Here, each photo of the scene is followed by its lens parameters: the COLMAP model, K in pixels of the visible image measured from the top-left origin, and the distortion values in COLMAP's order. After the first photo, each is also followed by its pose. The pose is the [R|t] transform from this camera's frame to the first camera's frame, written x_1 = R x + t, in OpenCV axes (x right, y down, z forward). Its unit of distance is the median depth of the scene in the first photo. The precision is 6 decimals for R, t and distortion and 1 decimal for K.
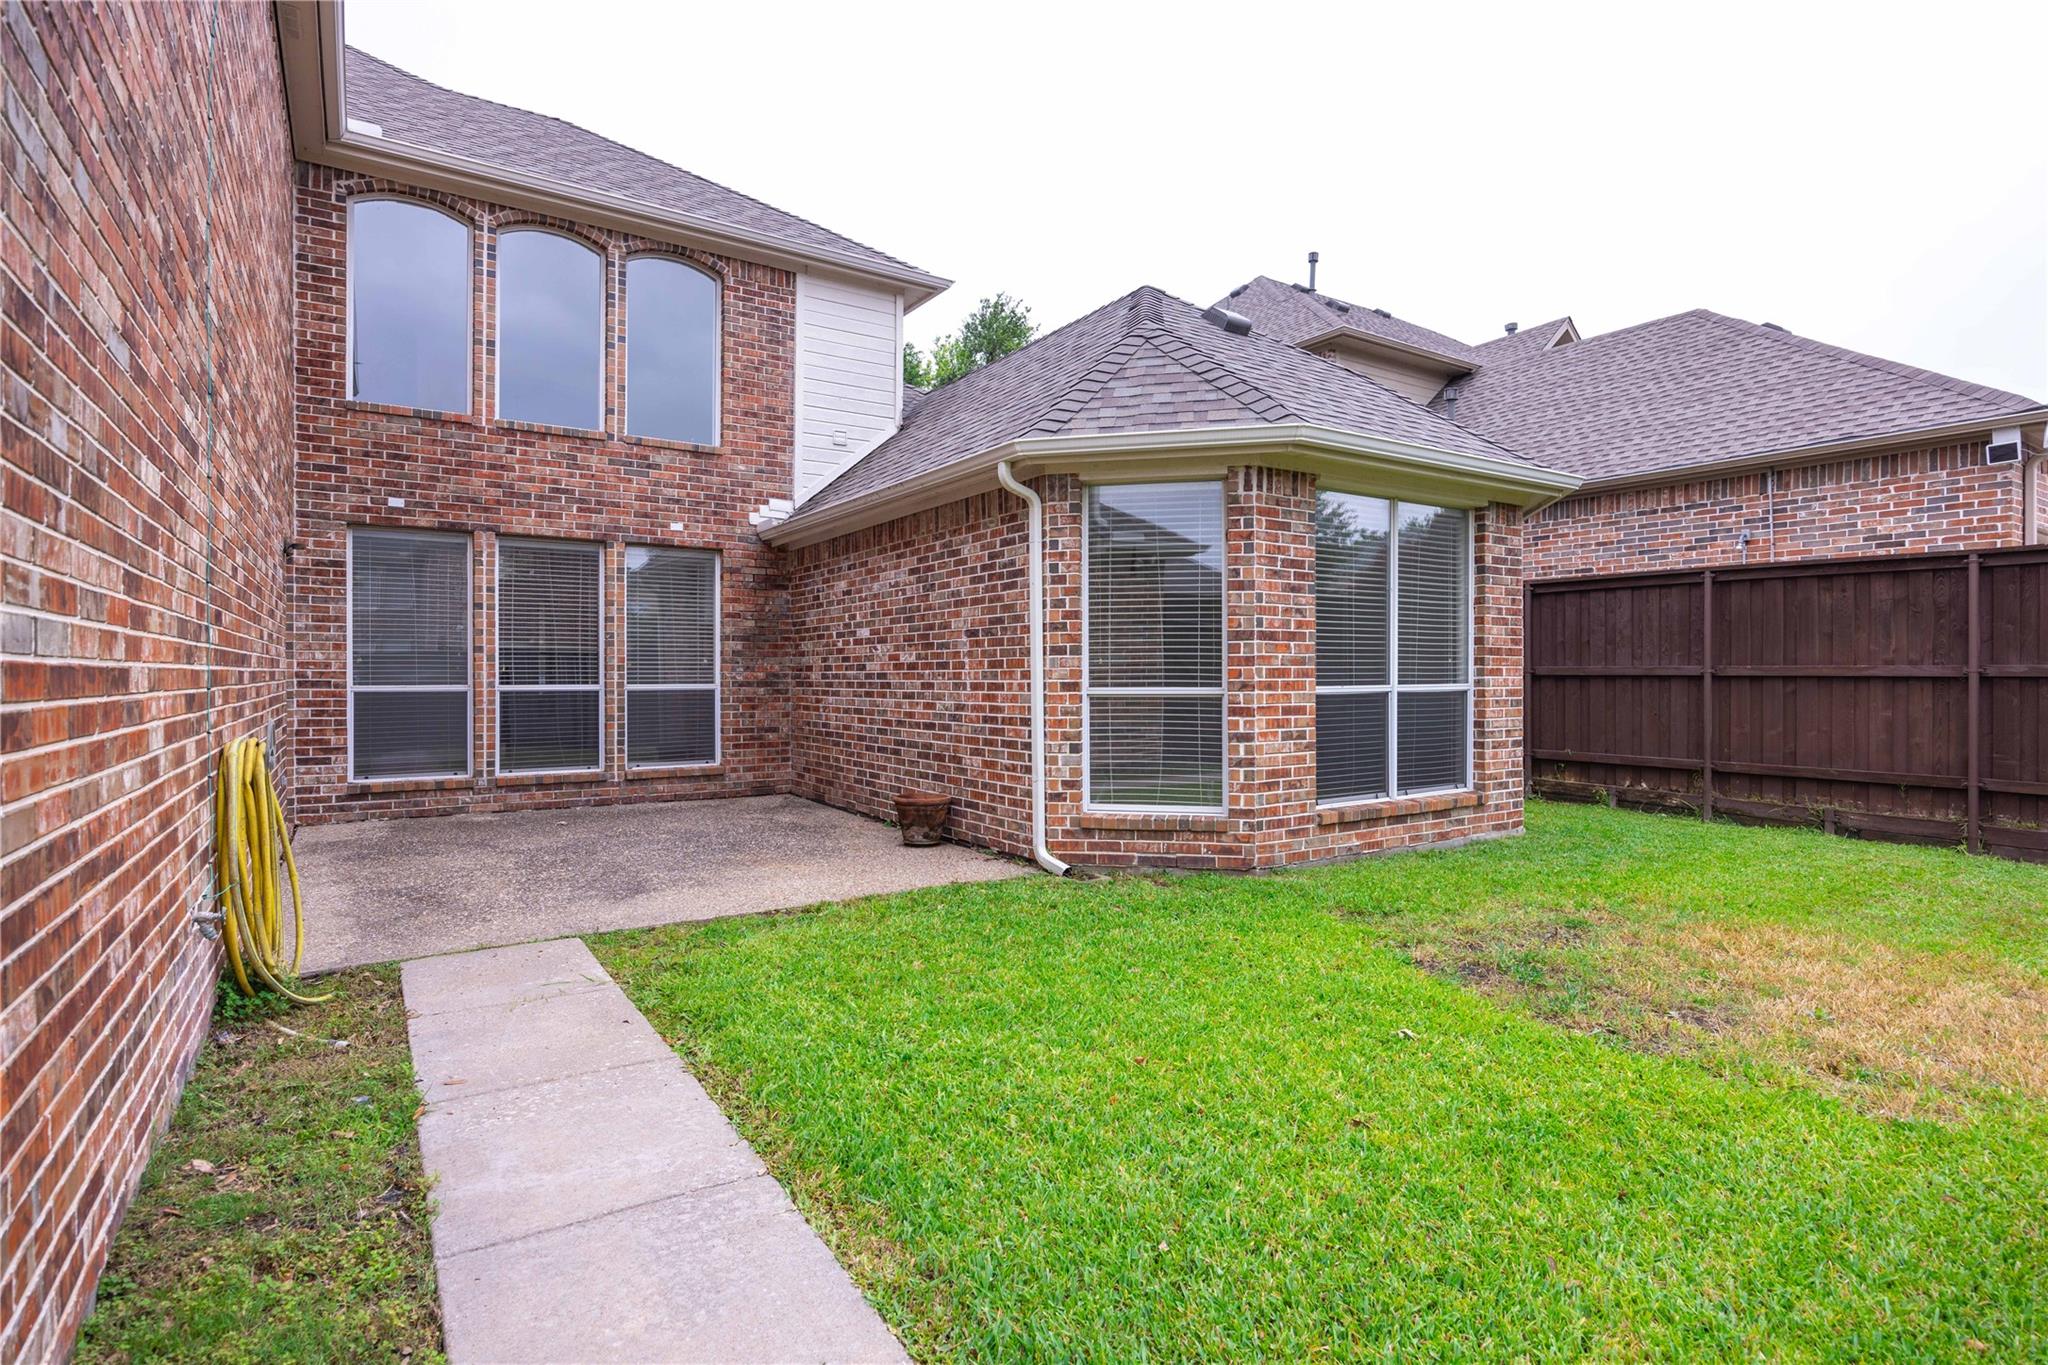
lens RADIAL K [[1018.2, 0, 1024.0], [0, 1018.2, 682.5], [0, 0, 1]] dist [0.000044, -0.000117]
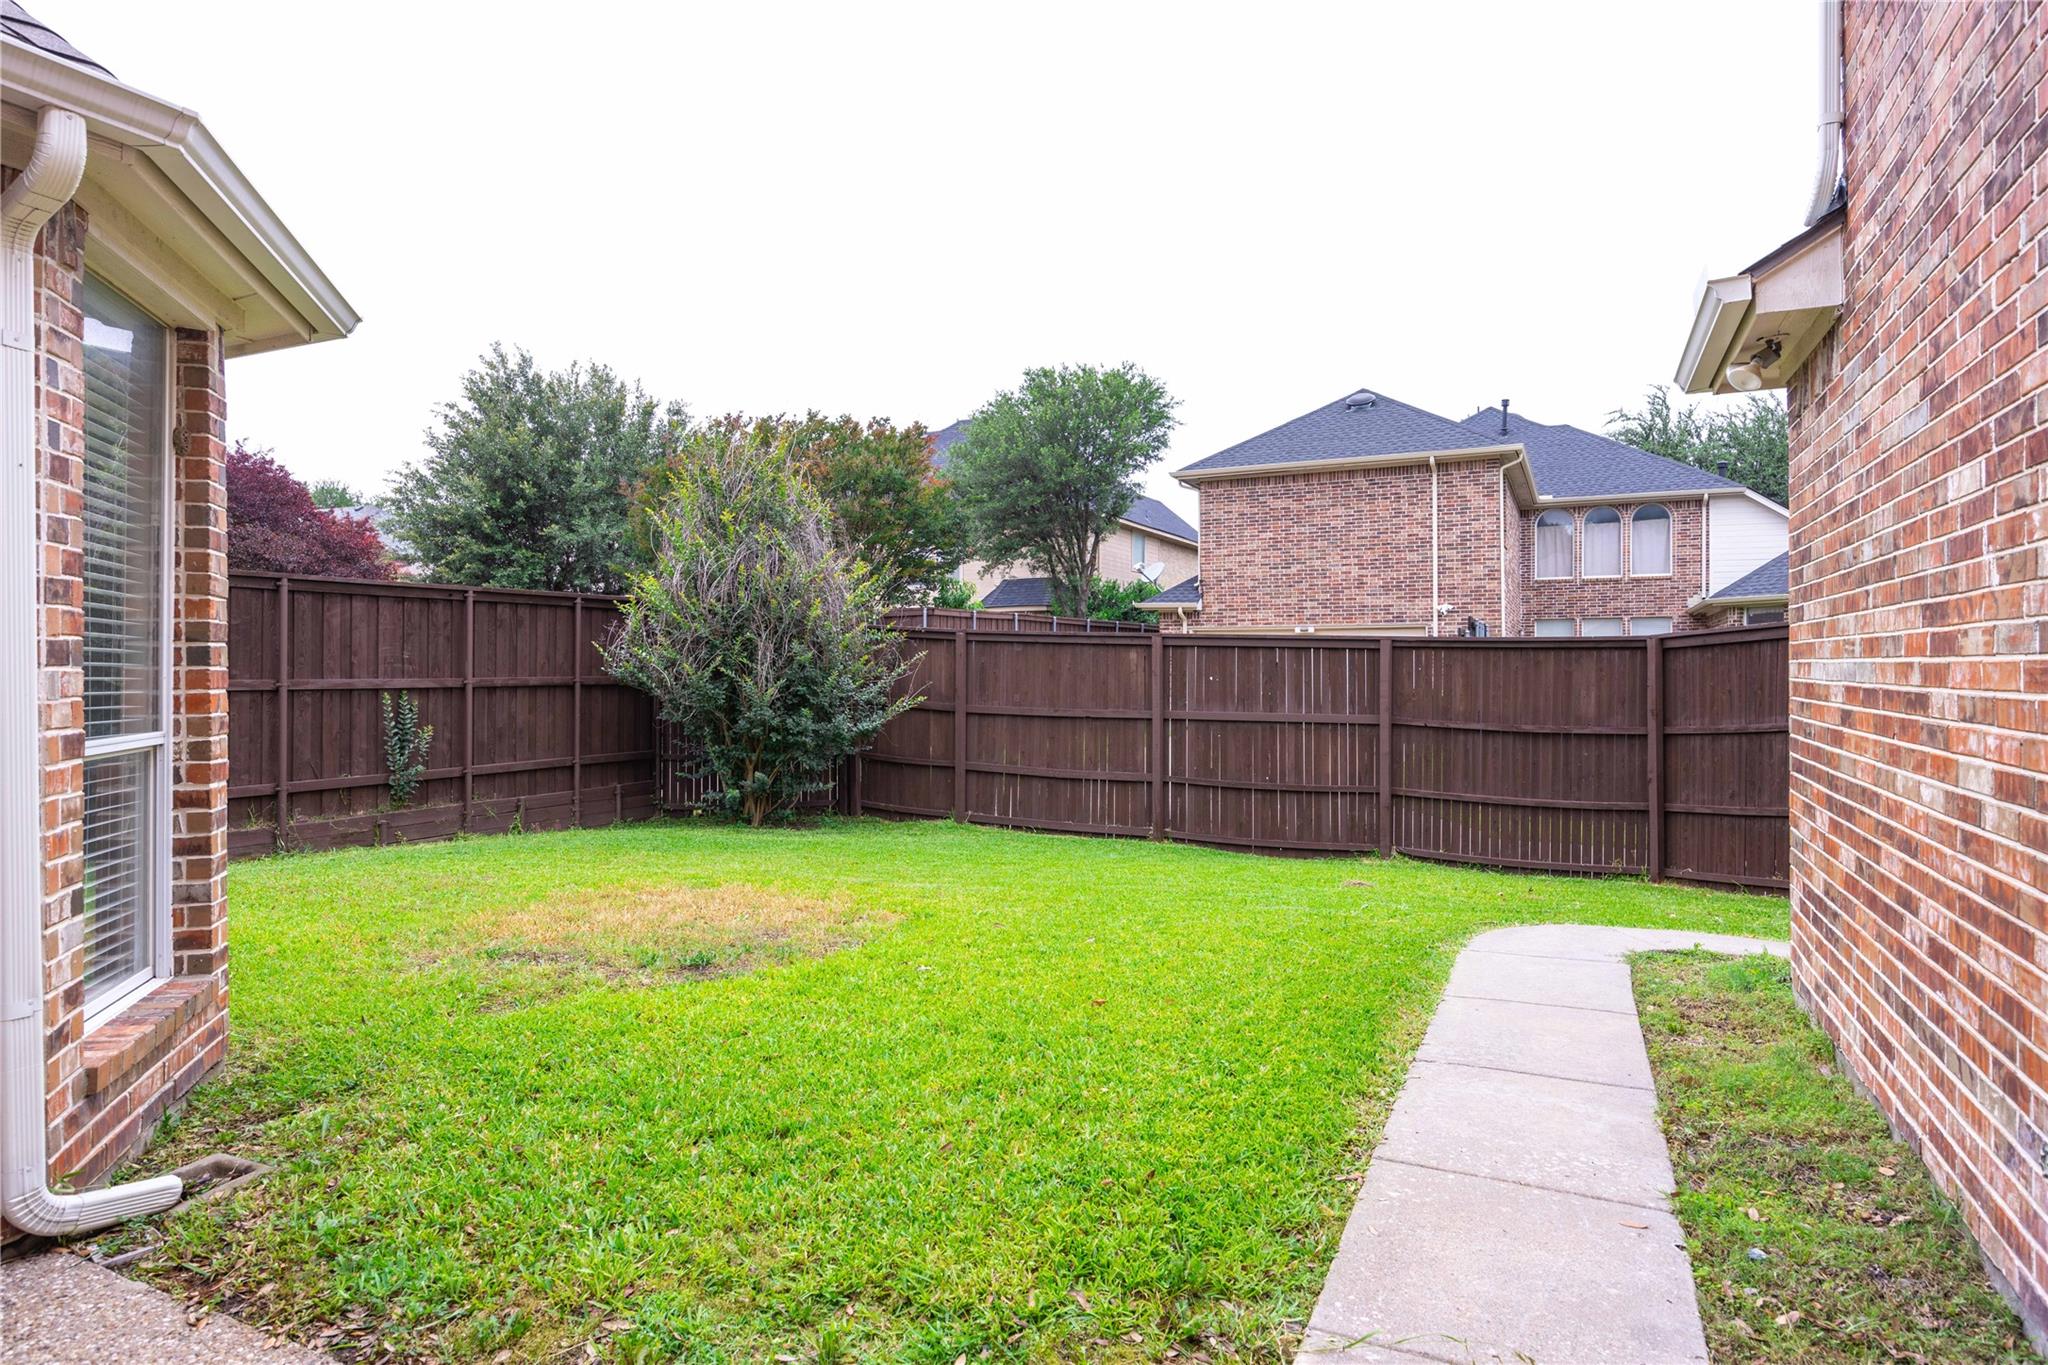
lens RADIAL K [[1148.9, 0, 1026.2], [0, 1148.9, 673.3], [0, 0, 1]] dist [0.000112, 0.000425]
pose [[-0.526177, 0.003826, 0.850366, -1.373774], [0.015873, 0.999860, 0.005323, -0.055741], [-0.850227, 0.016299, -0.526164, 2.392837]]
